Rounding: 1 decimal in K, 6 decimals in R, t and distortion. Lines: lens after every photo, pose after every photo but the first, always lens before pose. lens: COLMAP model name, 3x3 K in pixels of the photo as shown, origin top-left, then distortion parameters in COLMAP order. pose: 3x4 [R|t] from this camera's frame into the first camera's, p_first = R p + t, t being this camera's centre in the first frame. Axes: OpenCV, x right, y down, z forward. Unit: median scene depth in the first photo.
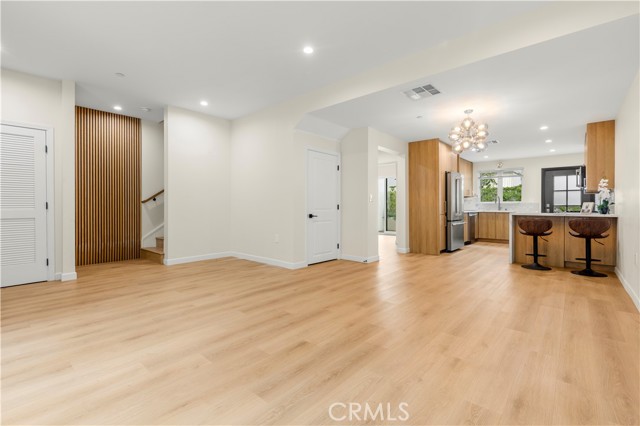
lens RADIAL K [[287.6, 0, 318.7], [0, 287.6, 209.3], [0, 0, 1]] dist [0.001003, 0.000139]
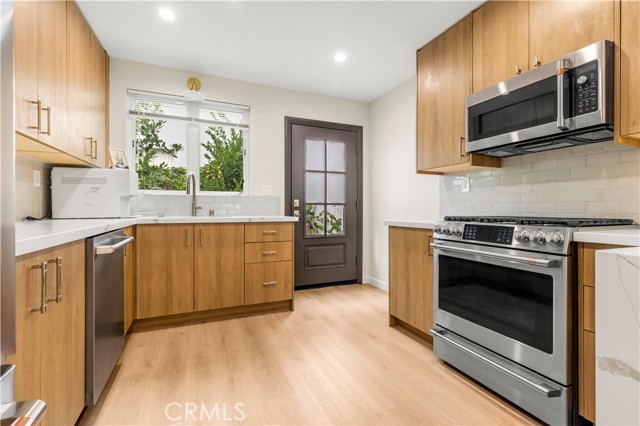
lens RADIAL K [[287.6, 0, 320.9], [0, 287.6, 208.6], [0, 0, 1]] dist [0.001003, 0.000139]
pose [[0.415024, -0.001565, 0.909809, 0.590940], [0.007287, 0.999972, -0.001604, -0.004860], [-0.909781, 0.007296, 0.415024, 1.125683]]
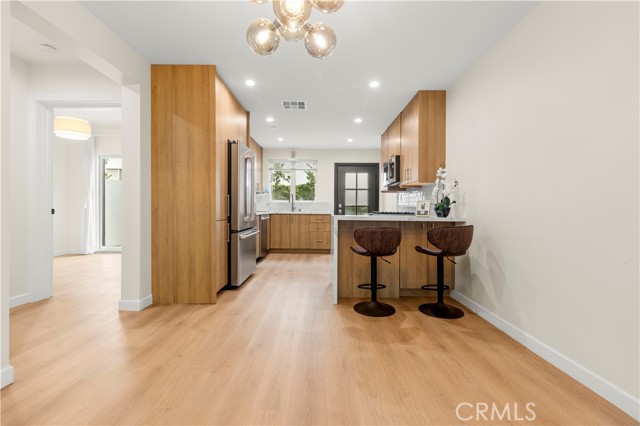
lens RADIAL K [[287.6, 0, 318.9], [0, 287.6, 207.2], [0, 0, 1]] dist [0.001003, 0.000139]
pose [[0.750525, 0.006551, 0.660809, 0.244934], [-0.000573, 0.999957, -0.009262, -0.000375], [-0.660841, 0.006573, 0.750497, 0.555897]]
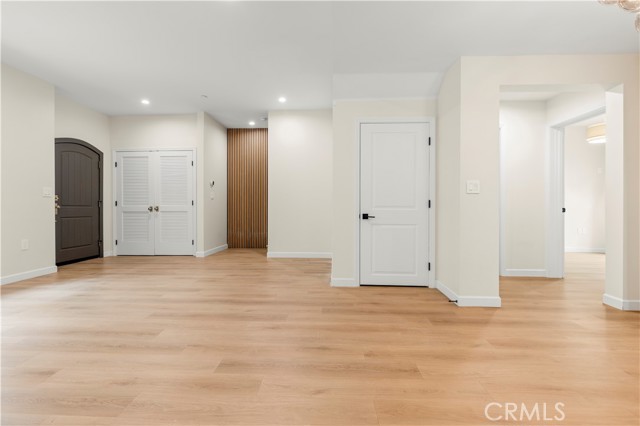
lens RADIAL K [[287.6, 0, 318.3], [0, 287.6, 207.7], [0, 0, 1]] dist [0.001003, 0.000139]
pose [[0.632601, 0.008071, -0.774436, 0.394583], [-0.008870, 0.999956, 0.003176, 0.000340], [0.774427, 0.004860, 0.632644, 0.411218]]
